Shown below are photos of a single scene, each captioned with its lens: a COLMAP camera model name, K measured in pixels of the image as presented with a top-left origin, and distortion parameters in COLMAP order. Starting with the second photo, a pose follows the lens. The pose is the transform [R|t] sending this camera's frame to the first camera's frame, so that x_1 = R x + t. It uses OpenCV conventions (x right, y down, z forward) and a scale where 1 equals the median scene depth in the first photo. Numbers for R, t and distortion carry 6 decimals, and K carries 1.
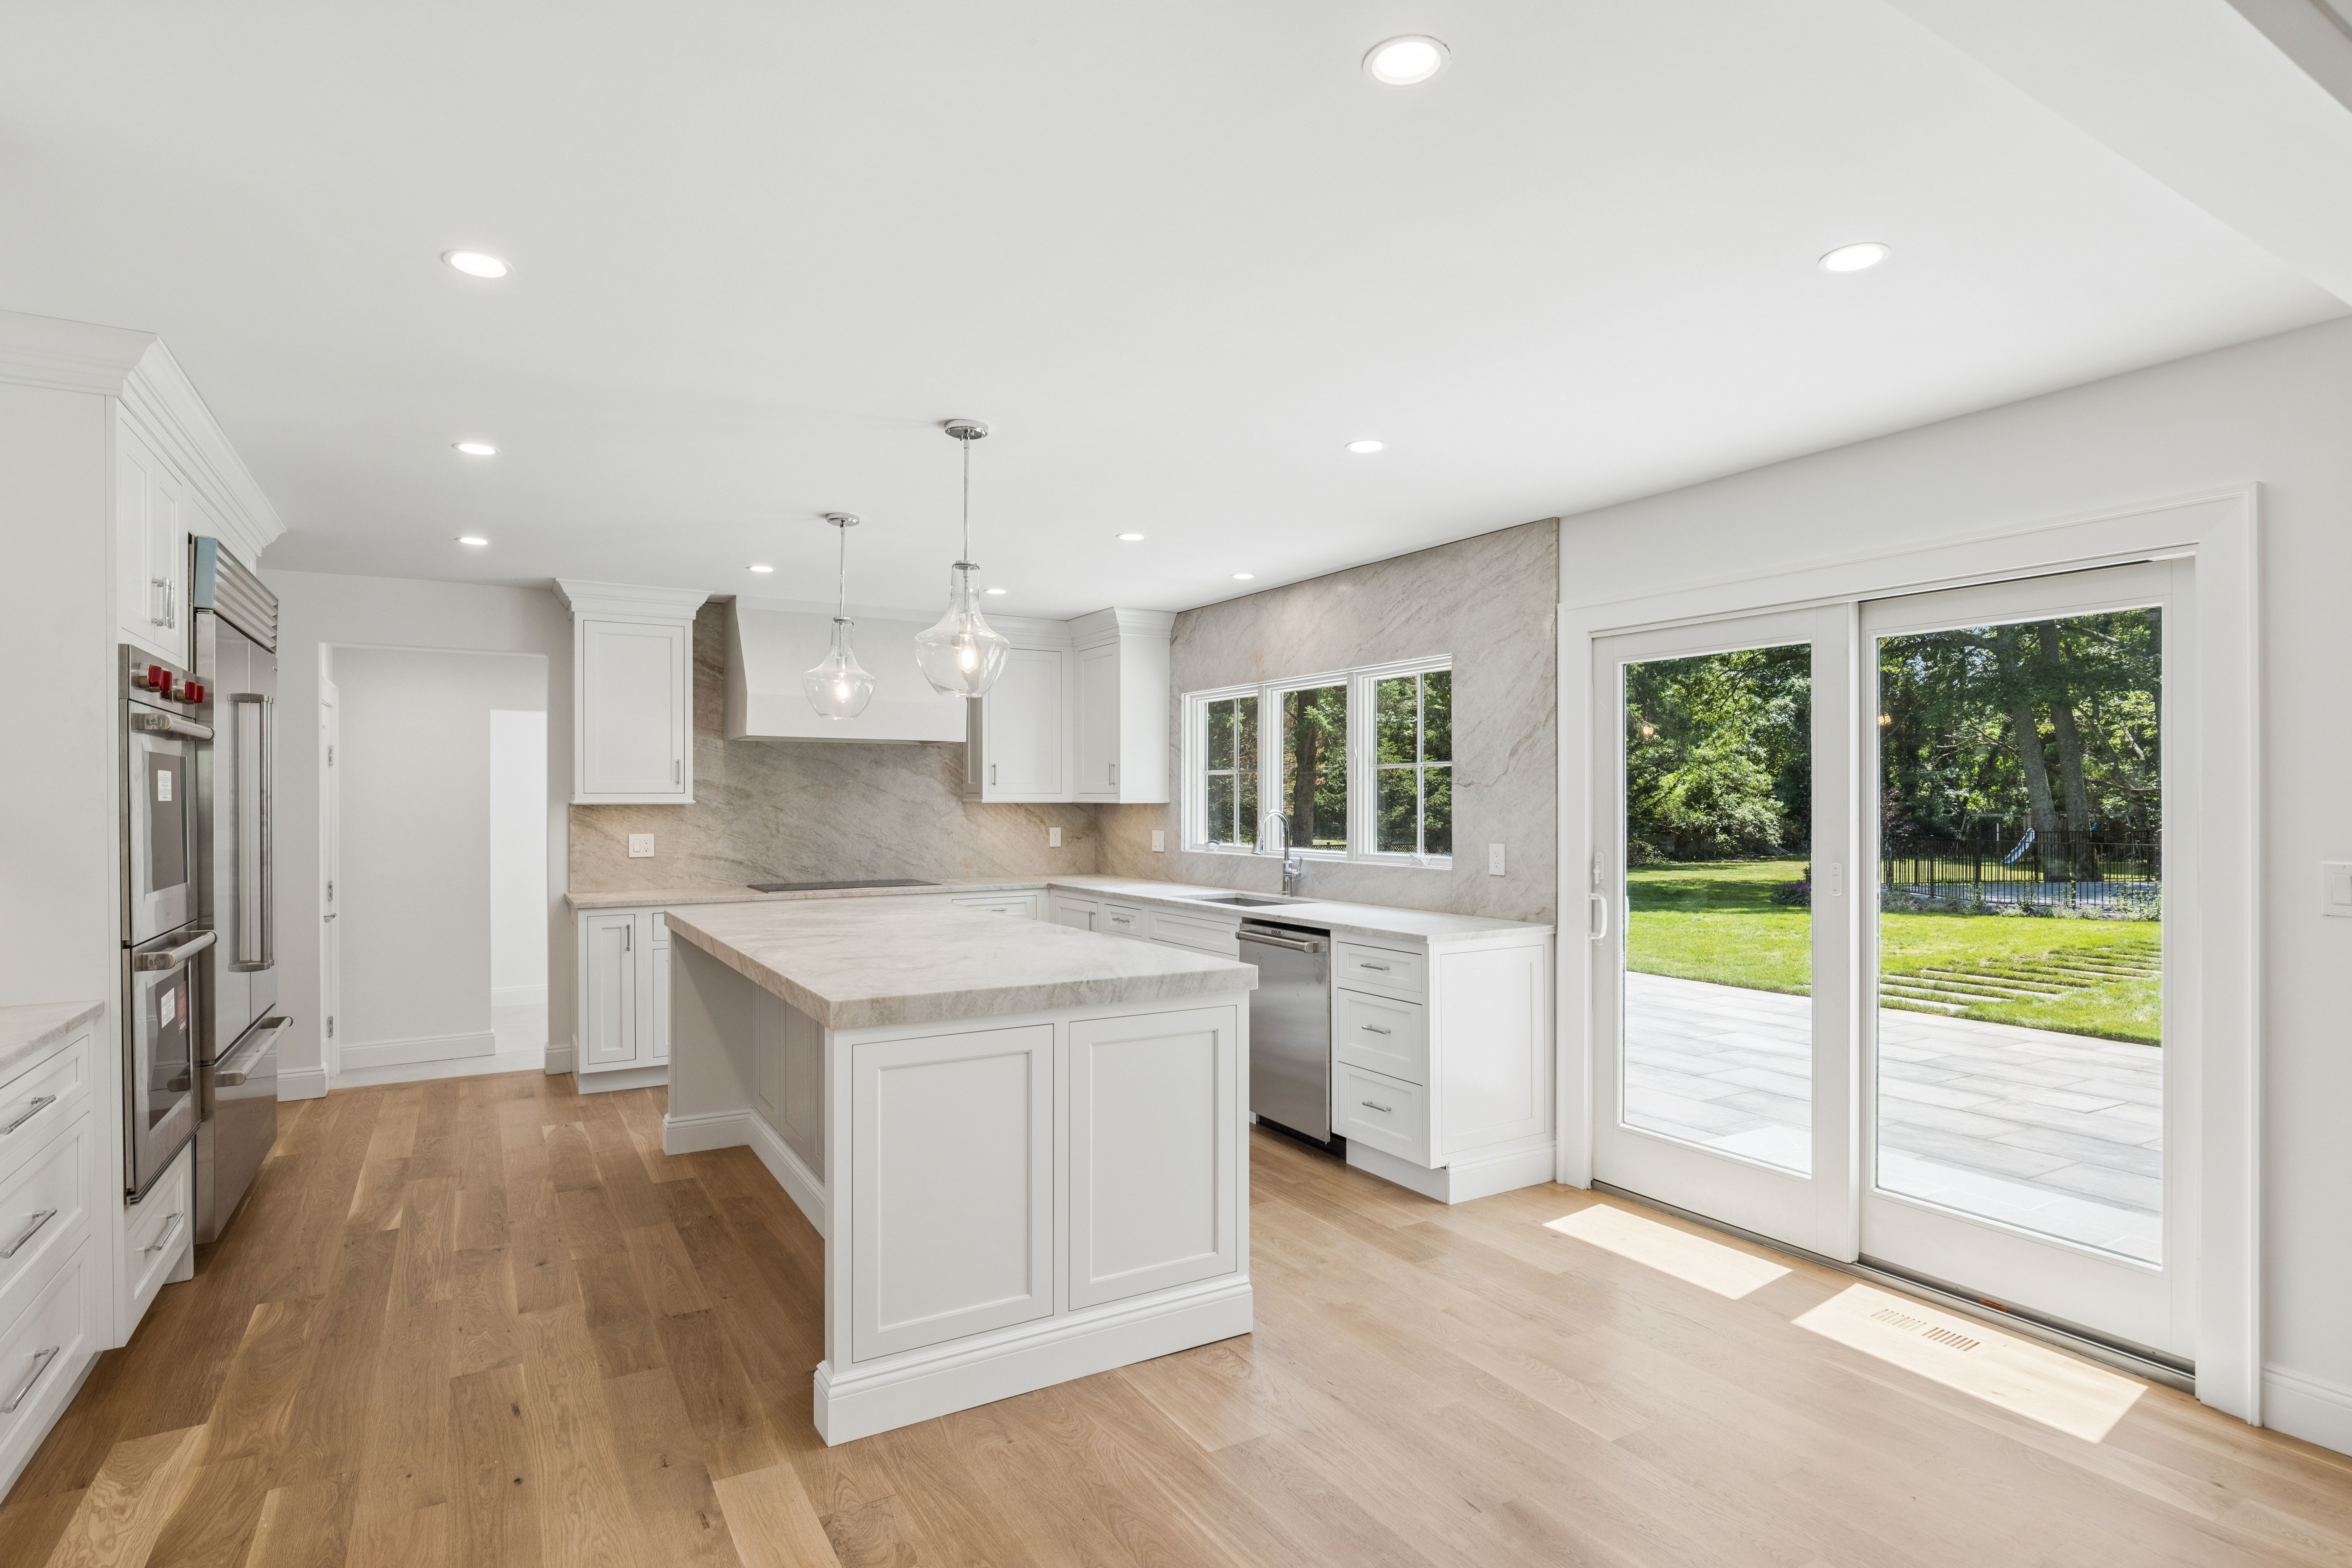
lens RADIAL K [[1206.6, 0, 1177.7], [0, 1206.6, 786.5], [0, 0, 1]] dist [-0.010703, 0.003295]
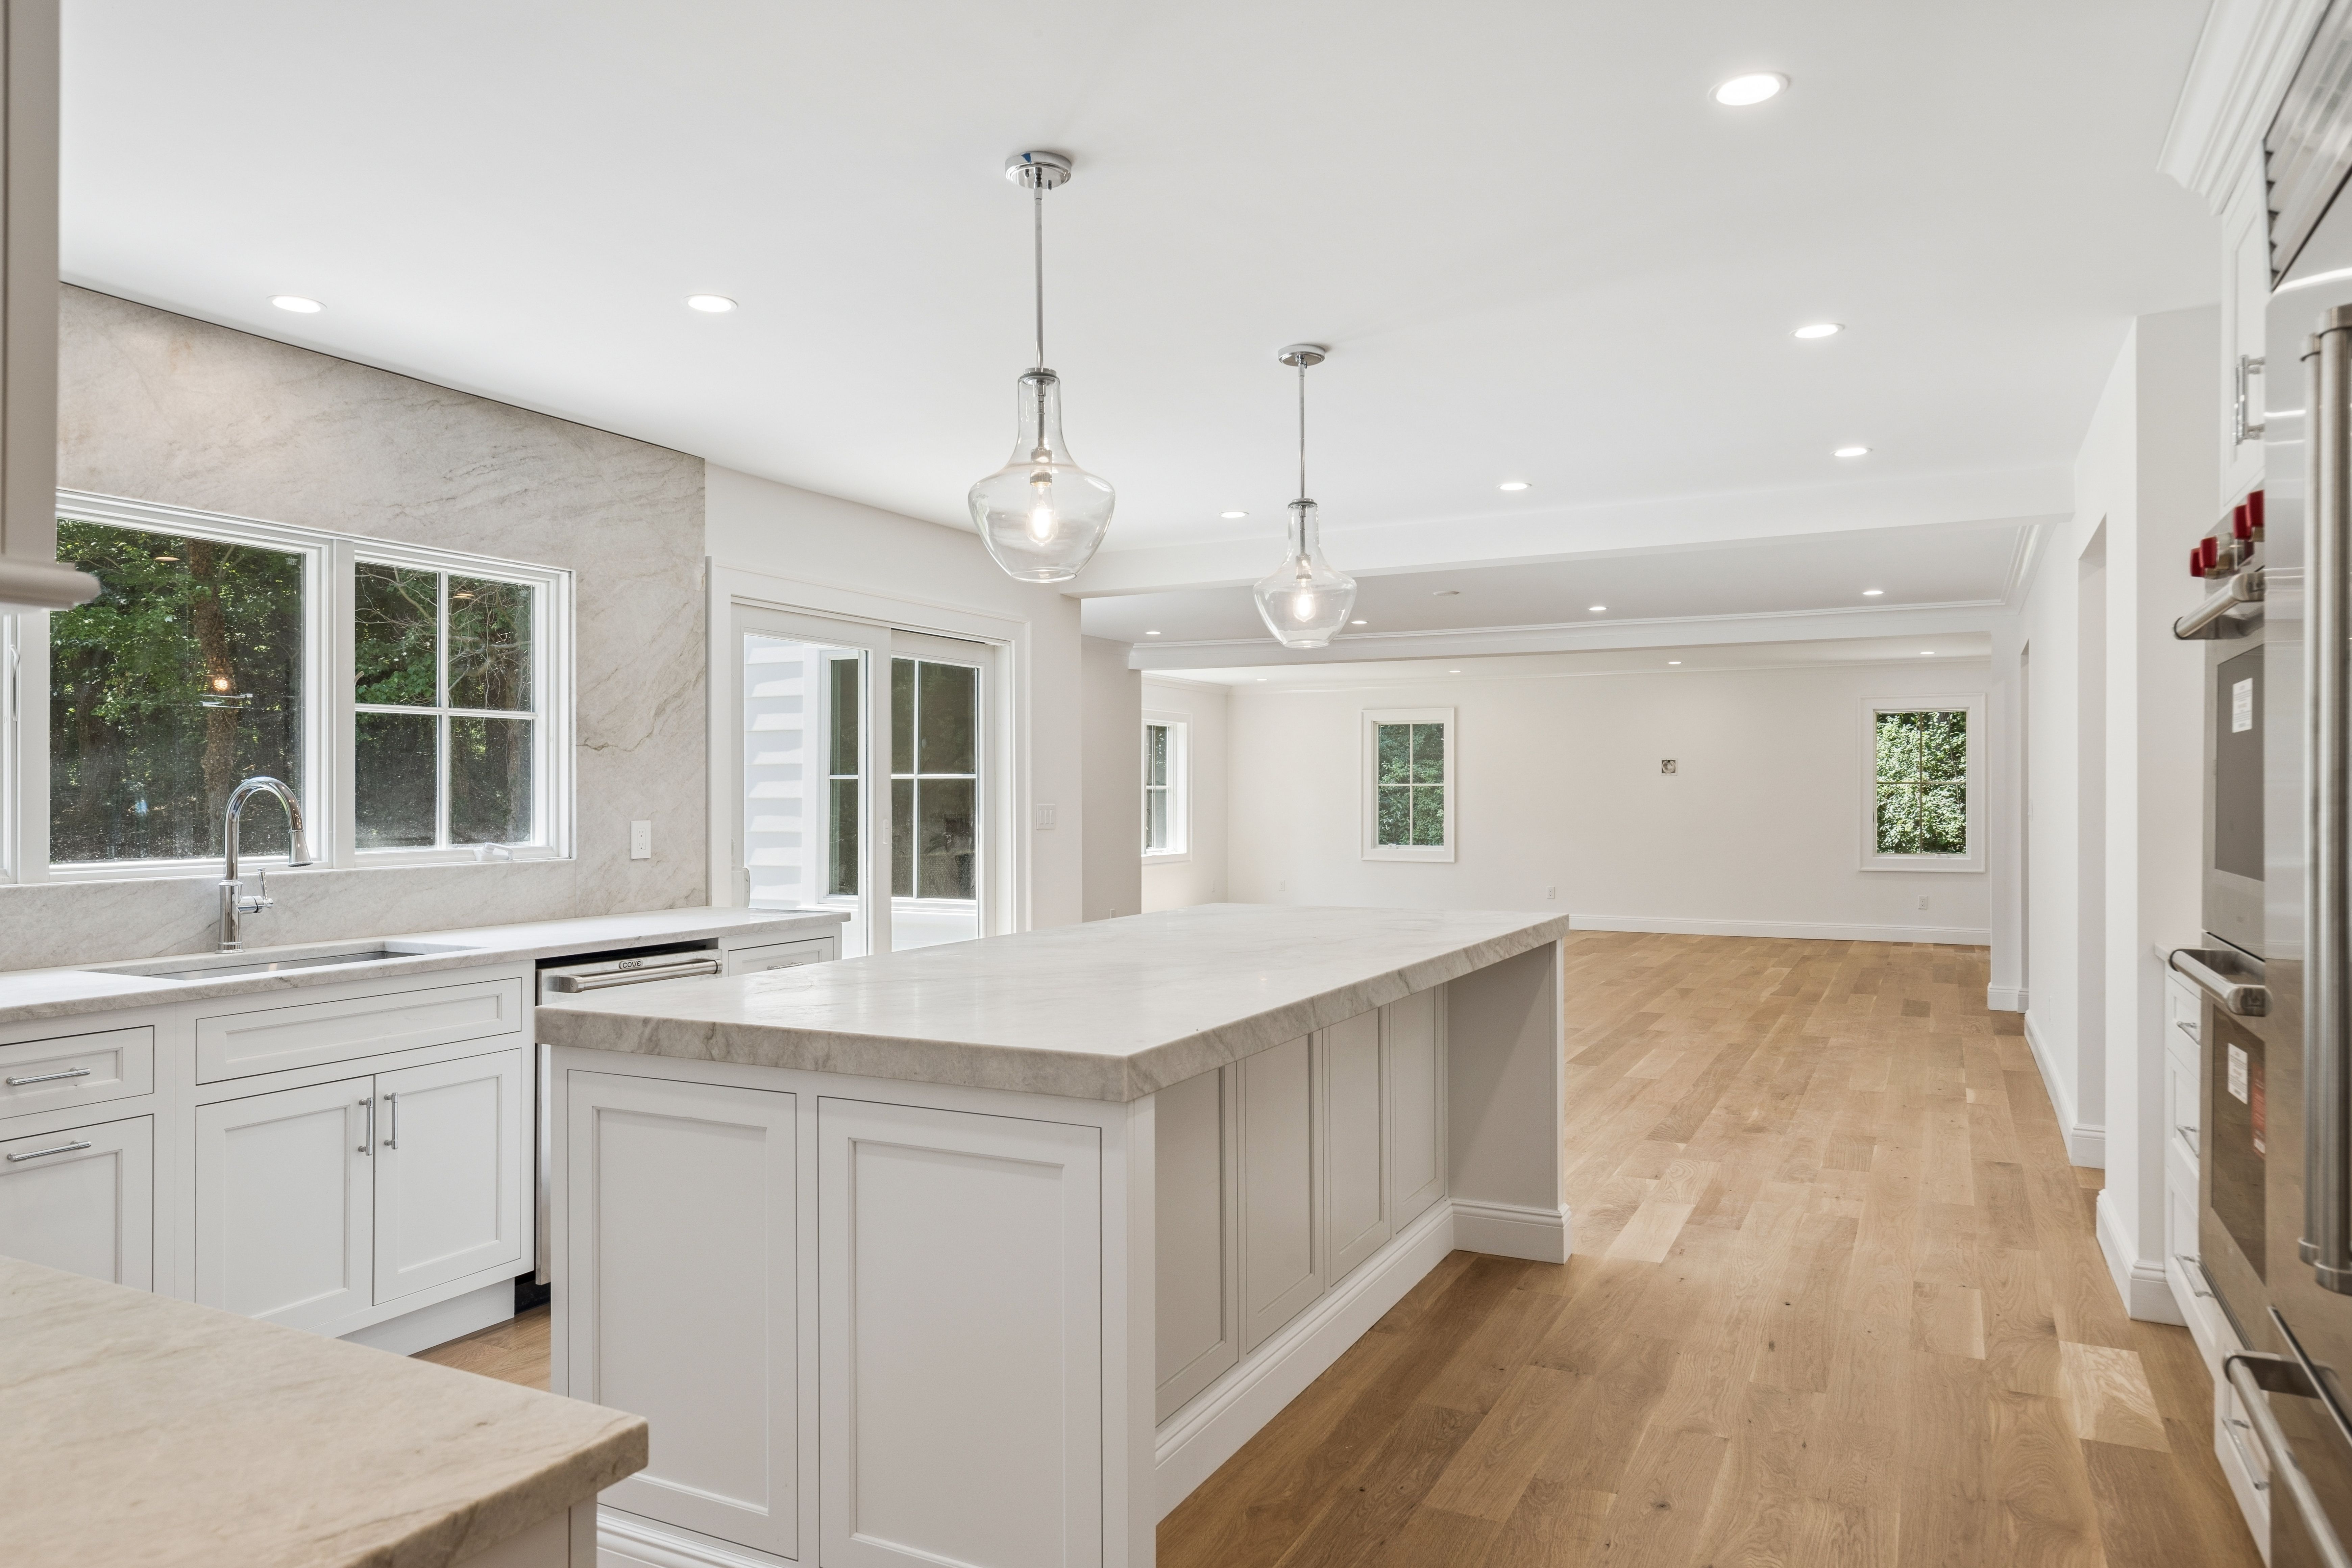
lens RADIAL K [[1500.4, 0, 1190.9], [0, 1500.4, 780.5], [0, 0, 1]] dist [-0.000476, 0.007931]
pose [[-0.540126, 0.011048, 0.841511, -0.668546], [-0.005190, 0.999851, -0.016458, 0.029187], [-0.841568, -0.013256, -0.539989, 1.034678]]
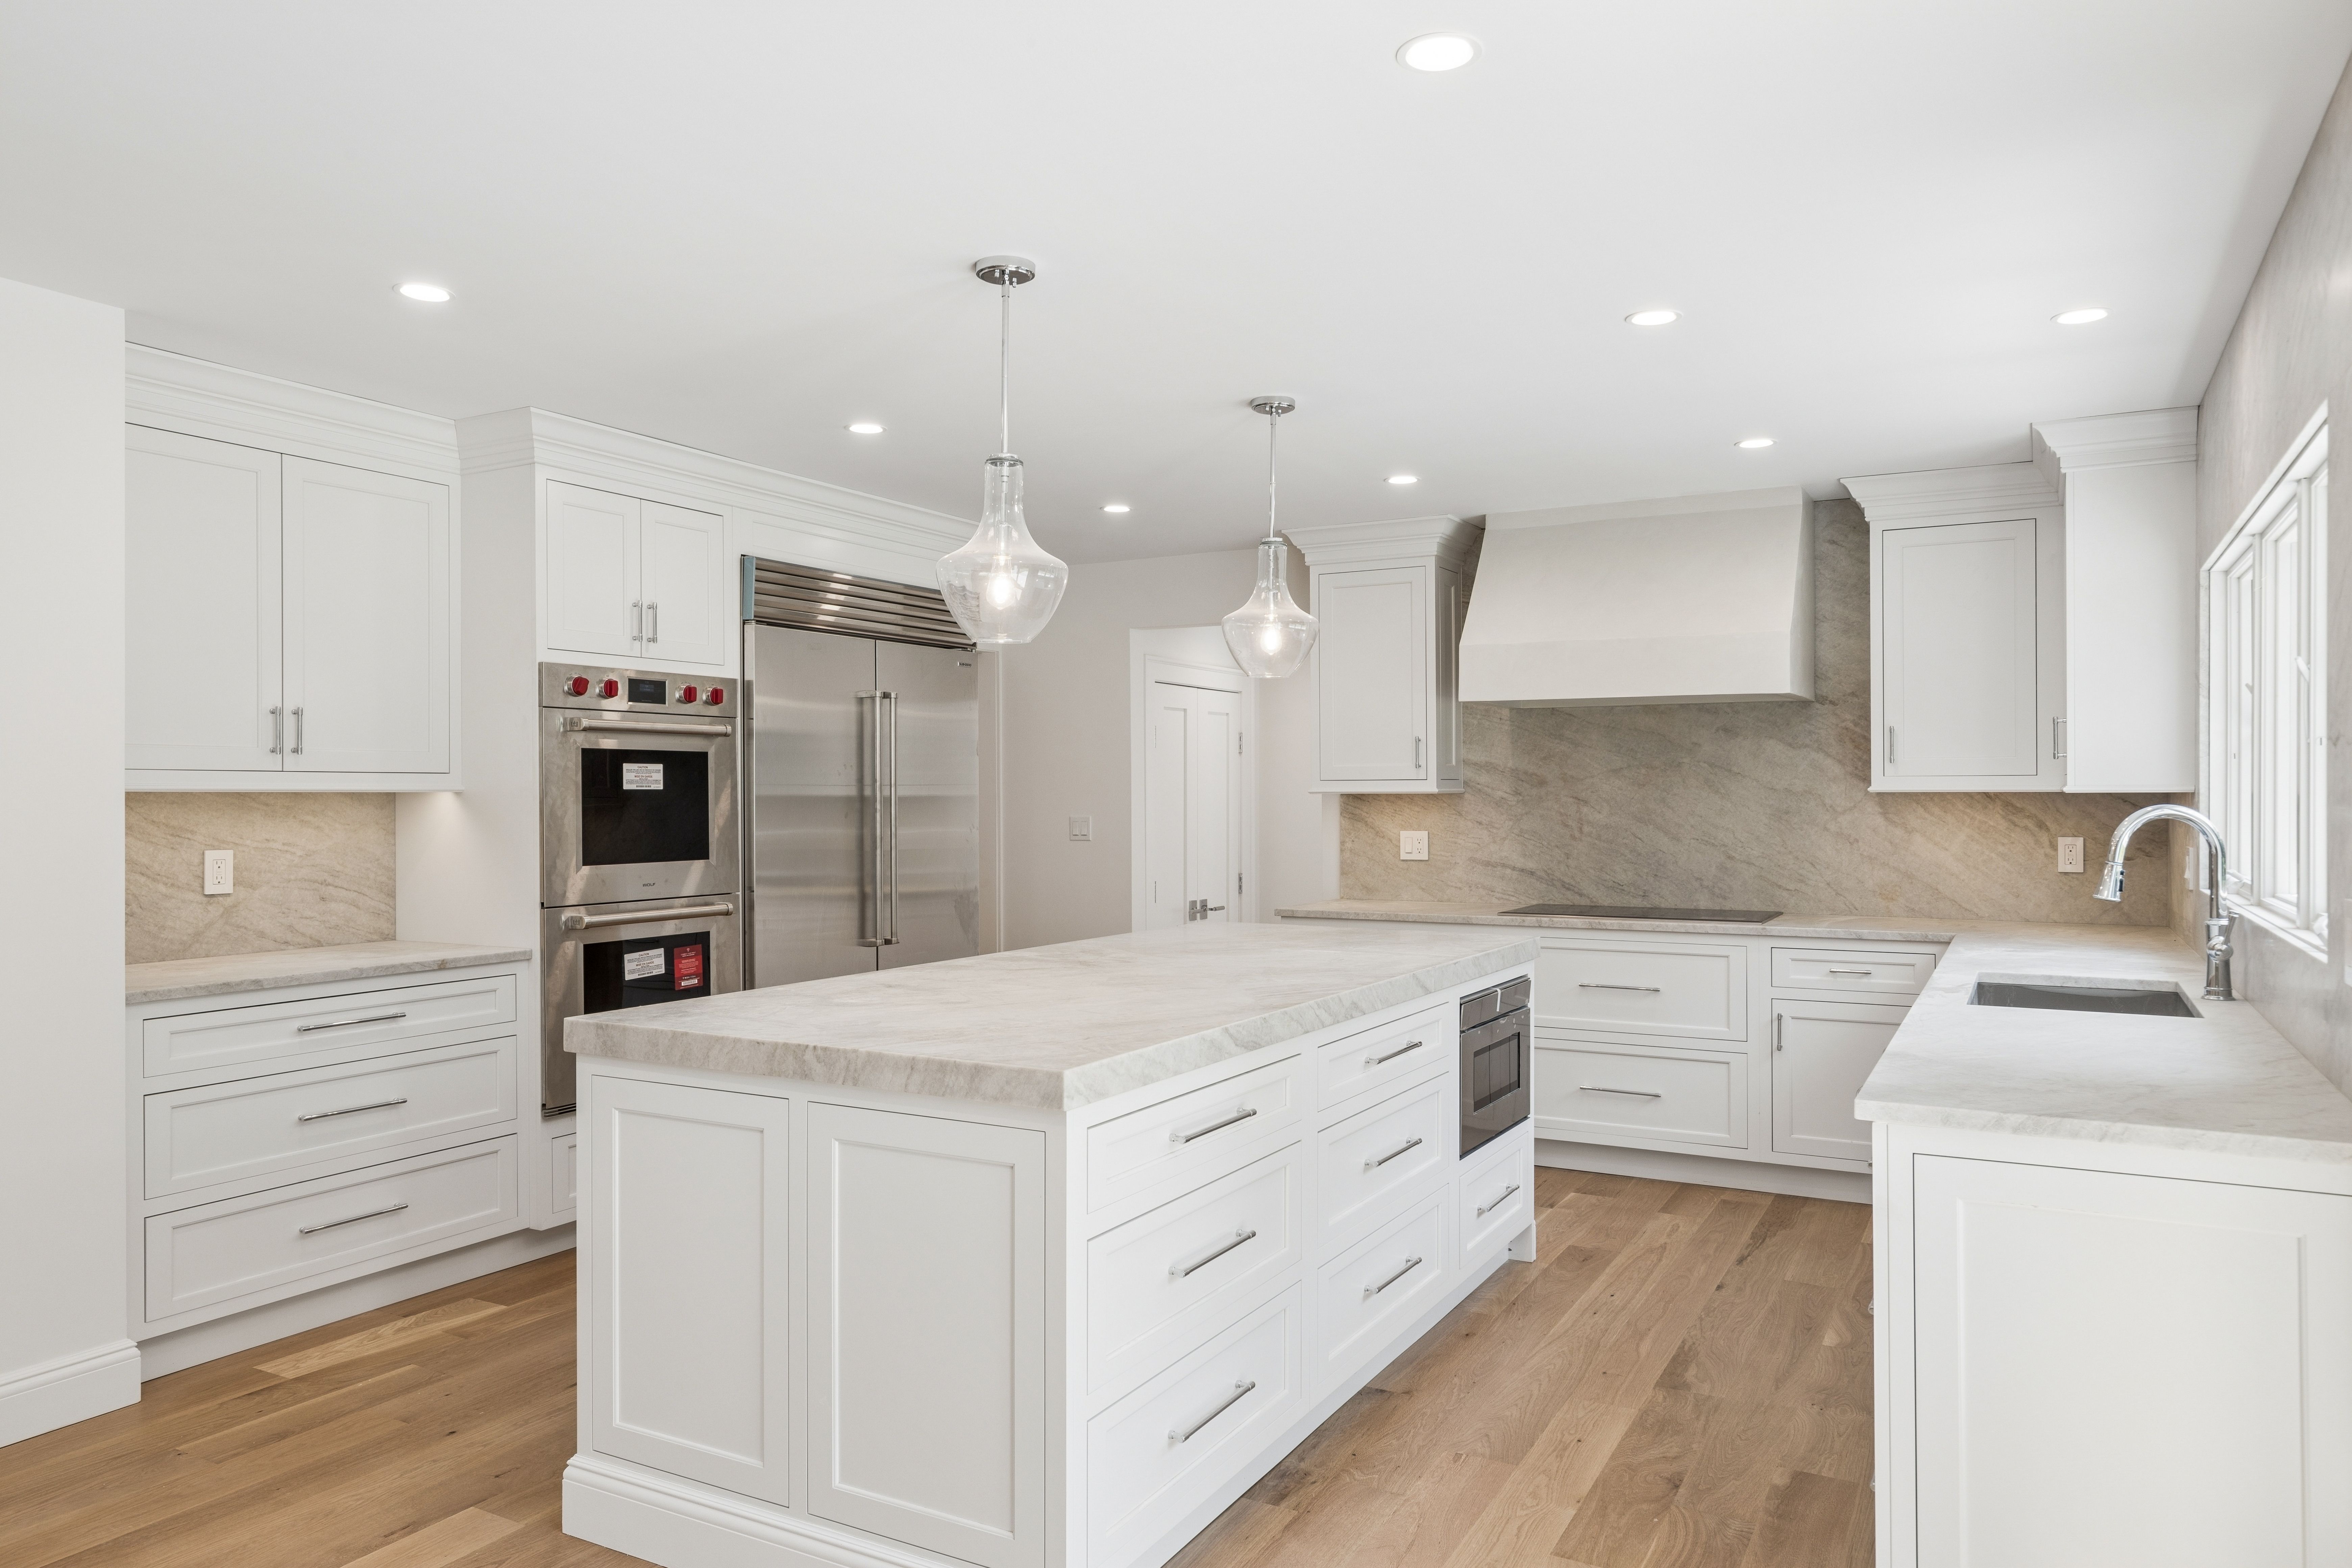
lens RADIAL K [[1560.4, 0, 1153.4], [0, 1560.4, 788.6], [0, 0, 1]] dist [0.001585, 0.005824]
pose [[0.494023, -0.002460, -0.869445, 0.415274], [0.010746, 0.999937, 0.003277, 0.006631], [0.869382, -0.010961, 0.494019, 0.378542]]
